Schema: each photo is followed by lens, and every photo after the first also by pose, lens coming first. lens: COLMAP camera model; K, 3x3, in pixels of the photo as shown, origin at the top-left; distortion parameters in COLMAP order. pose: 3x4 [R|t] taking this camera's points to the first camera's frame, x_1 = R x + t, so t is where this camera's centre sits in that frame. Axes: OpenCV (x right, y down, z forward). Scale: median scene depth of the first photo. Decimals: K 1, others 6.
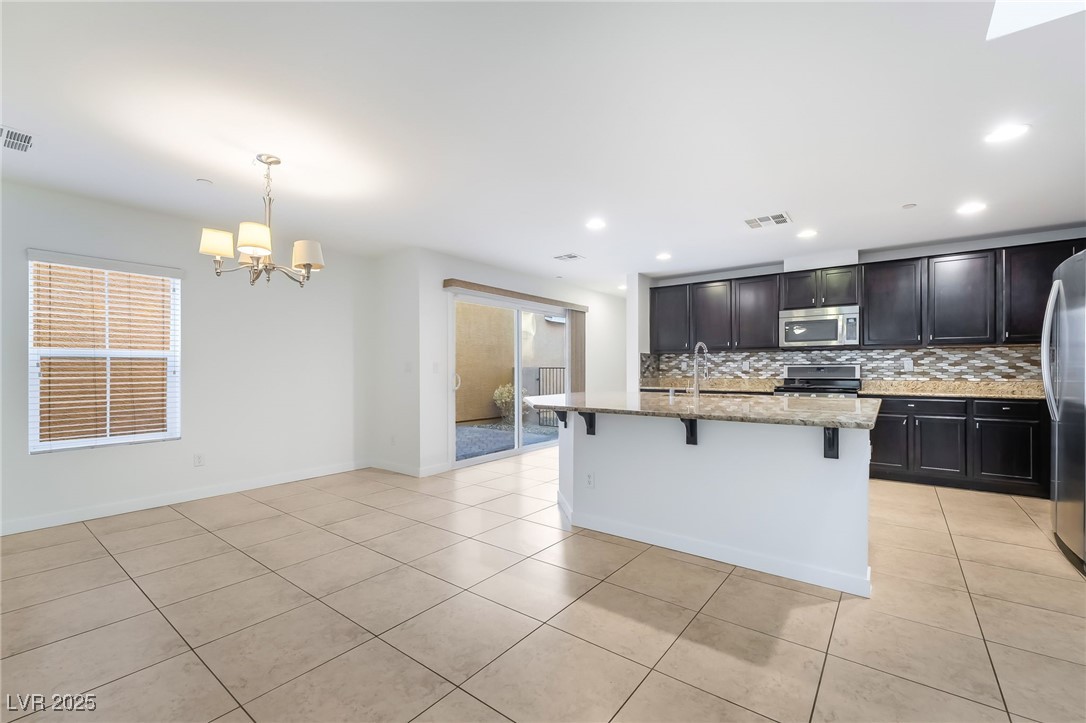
lens RADIAL K [[464.9, 0, 541.1], [0, 464.9, 367.0], [0, 0, 1]] dist [-0.000647, -0.000182]
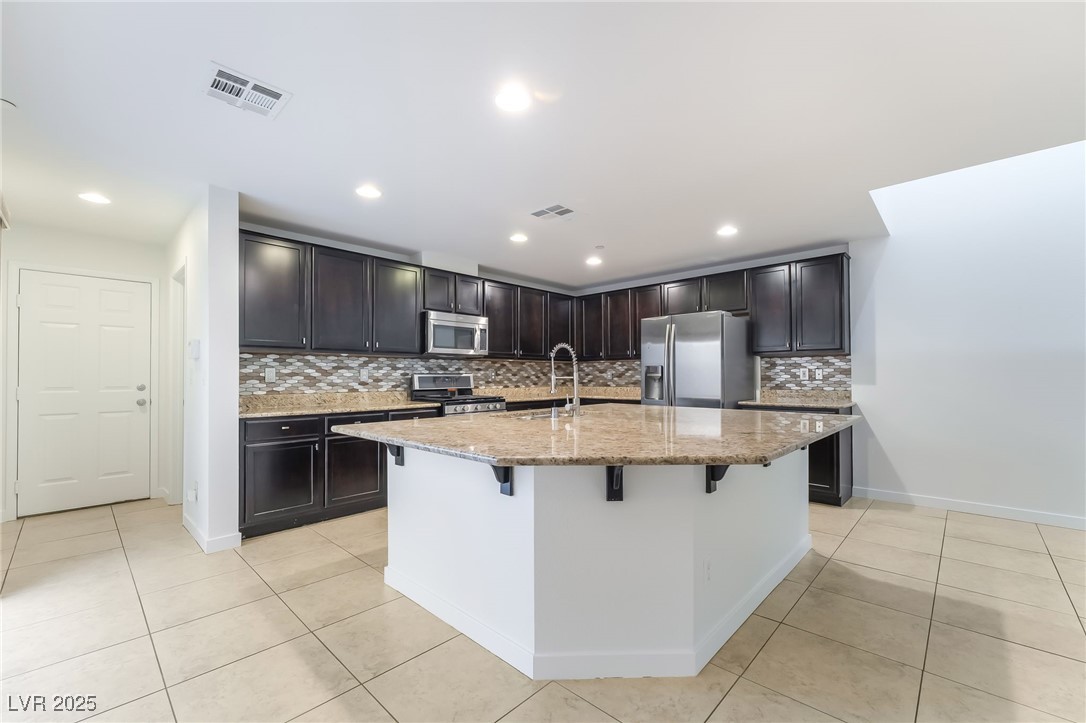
lens RADIAL K [[457.9, 0, 540.6], [0, 457.9, 366.7], [0, 0, 1]] dist [0.000239, 0.000392]
pose [[0.096125, 0.024917, 0.995057, -0.315439], [0.001183, 0.999683, -0.025148, 0.003870], [-0.995369, 0.003594, 0.096065, 0.746813]]
